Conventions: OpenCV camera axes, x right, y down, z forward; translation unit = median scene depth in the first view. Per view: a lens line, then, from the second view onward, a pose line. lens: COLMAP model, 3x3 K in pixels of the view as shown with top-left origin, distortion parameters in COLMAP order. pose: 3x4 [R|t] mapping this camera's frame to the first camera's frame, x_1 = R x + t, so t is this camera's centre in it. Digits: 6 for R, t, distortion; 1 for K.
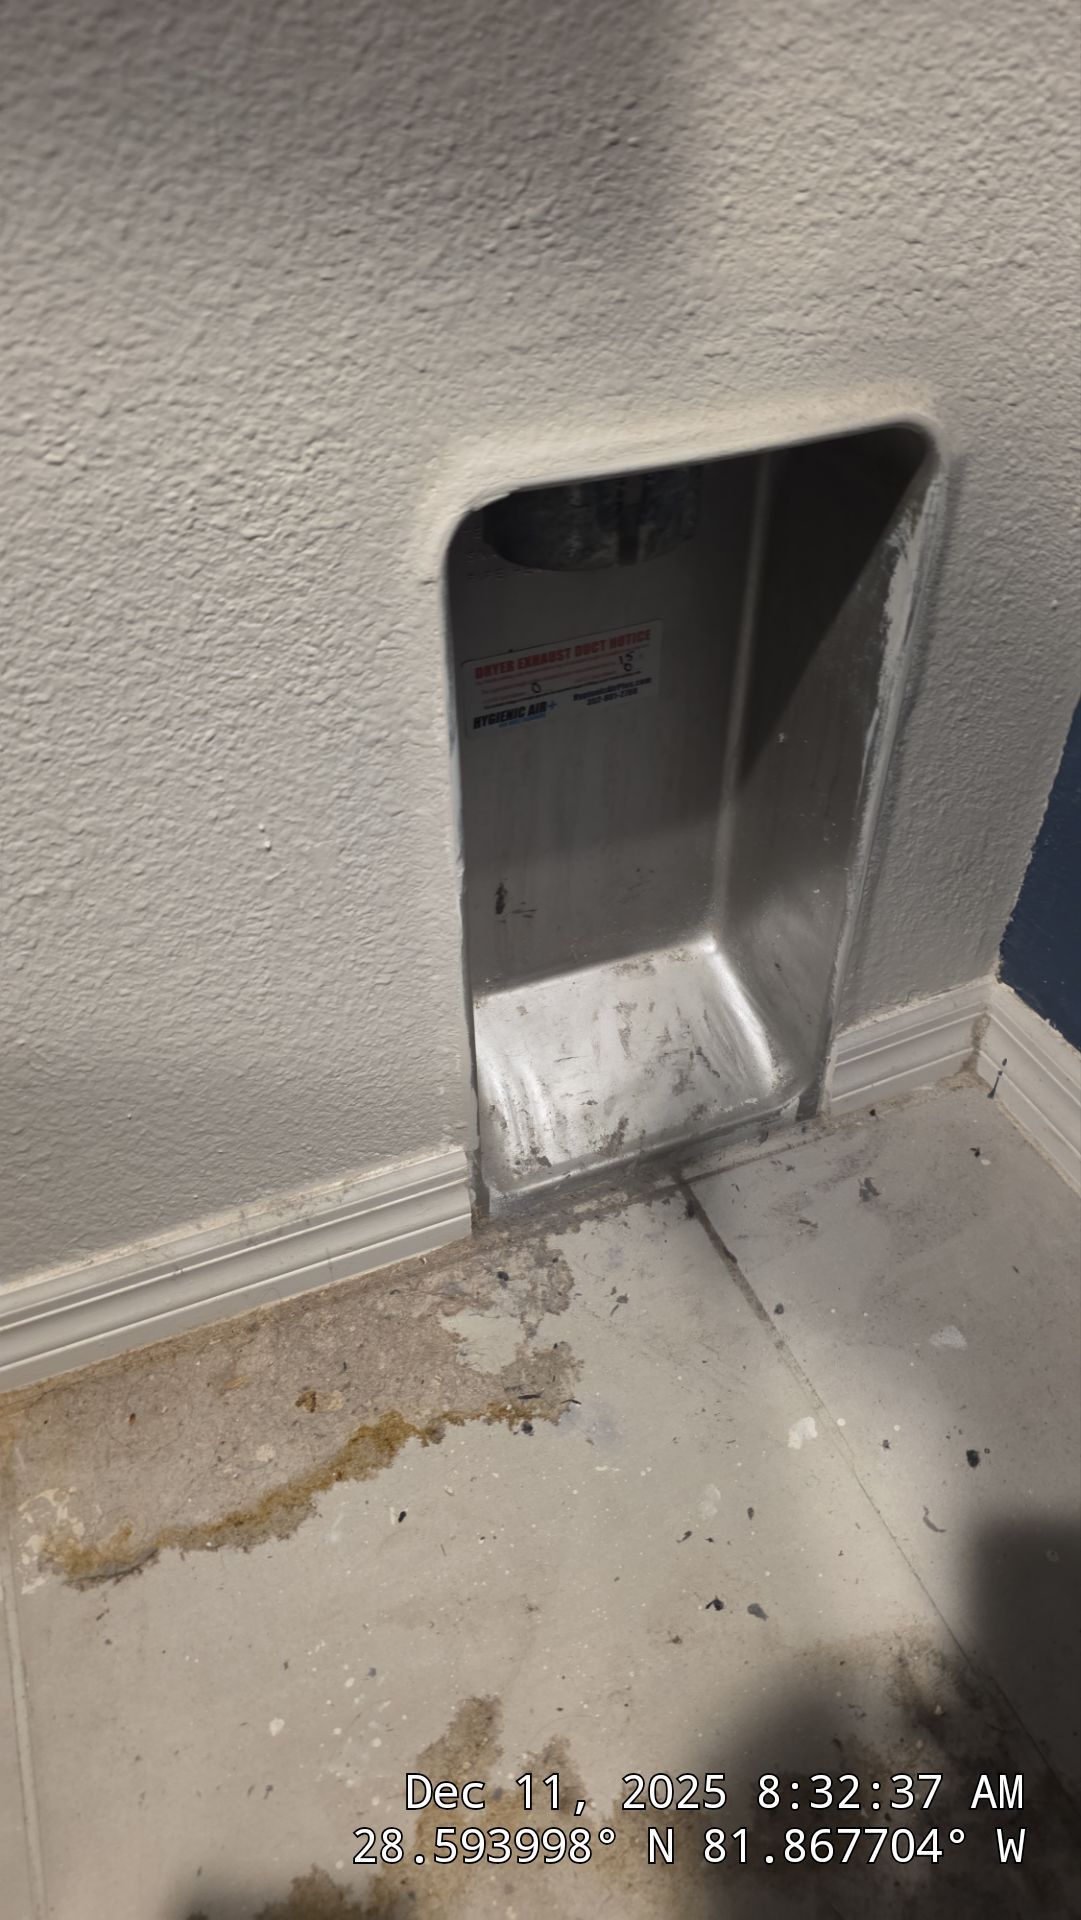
lens RADIAL K [[1342.0, 0, 540.5], [0, 1342.0, 960.0], [0, 0, 1]] dist [0.107212, -0.001486]
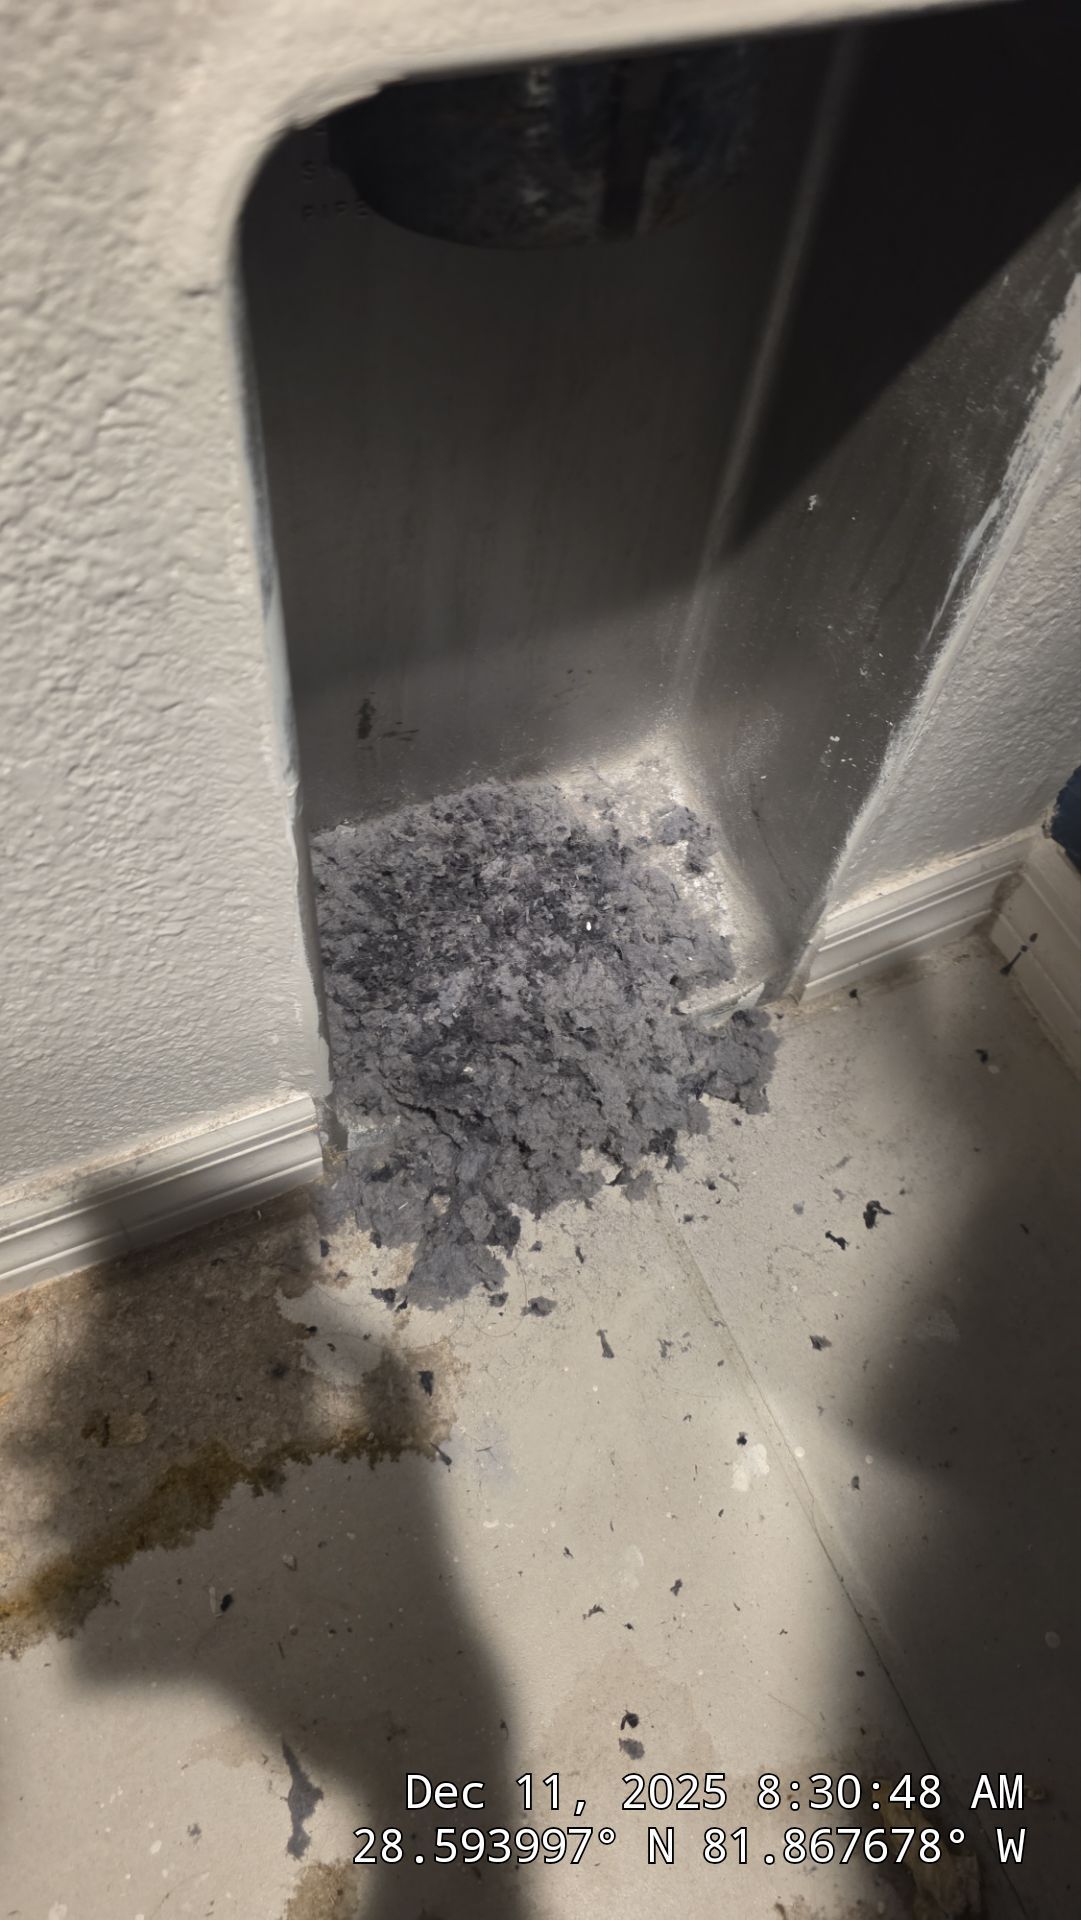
lens RADIAL K [[1345.3, 0, 518.3], [0, 1345.3, 960.7], [0, 0, 1]] dist [0.018888, -0.005184]
pose [[0.996625, 0.017644, 0.080165, -0.006930], [-0.040757, 0.954100, 0.296702, -0.168019], [-0.071250, -0.298968, 0.951600, 0.406923]]
